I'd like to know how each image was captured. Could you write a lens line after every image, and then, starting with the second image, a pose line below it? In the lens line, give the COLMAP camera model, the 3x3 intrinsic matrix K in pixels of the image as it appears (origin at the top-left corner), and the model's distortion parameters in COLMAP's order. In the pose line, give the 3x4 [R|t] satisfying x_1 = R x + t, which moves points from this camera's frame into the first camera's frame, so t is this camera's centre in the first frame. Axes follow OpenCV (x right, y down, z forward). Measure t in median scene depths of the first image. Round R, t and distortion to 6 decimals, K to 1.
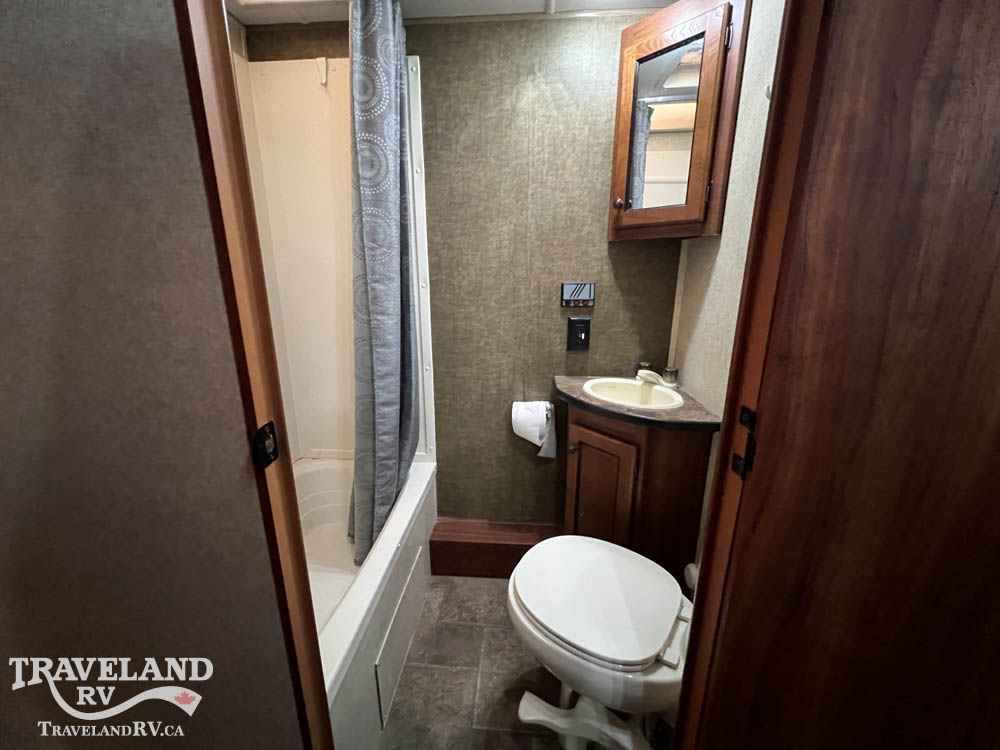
lens RADIAL K [[400.2, 0, 497.7], [0, 400.2, 372.4], [0, 0, 1]] dist [-0.000532, -0.000056]
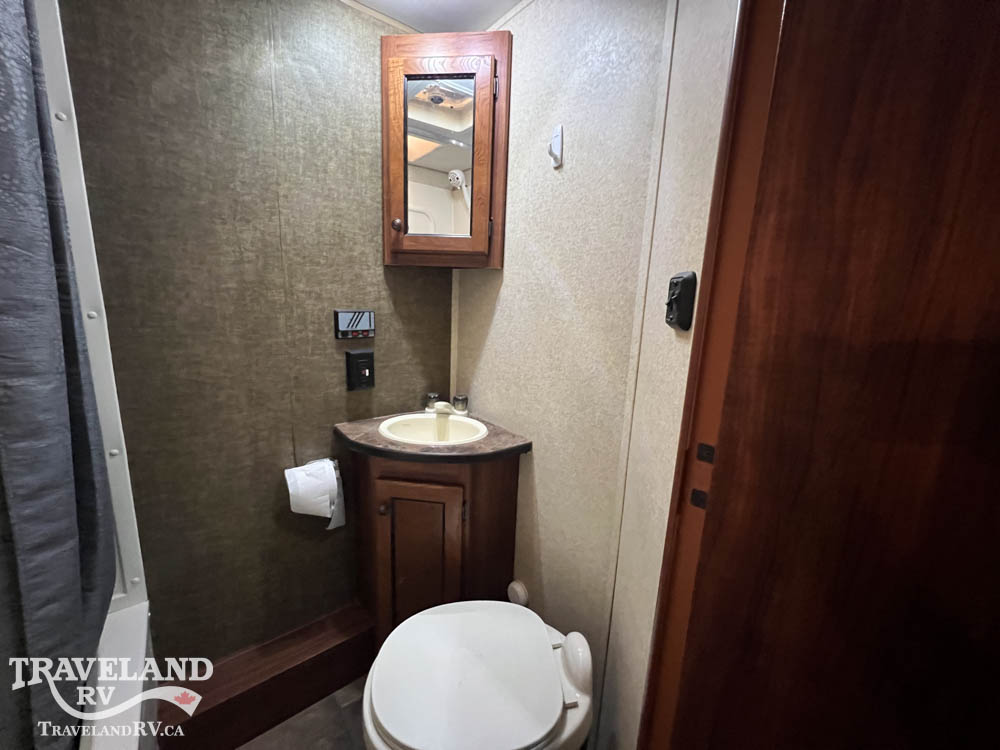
lens RADIAL K [[400.2, 0, 497.7], [0, 400.2, 372.4], [0, 0, 1]] dist [-0.000532, -0.000056]
pose [[0.732886, -0.103282, 0.672466, -0.162220], [0.133615, 0.991011, 0.006586, -0.062076], [-0.667102, 0.085025, 0.740098, 0.192549]]
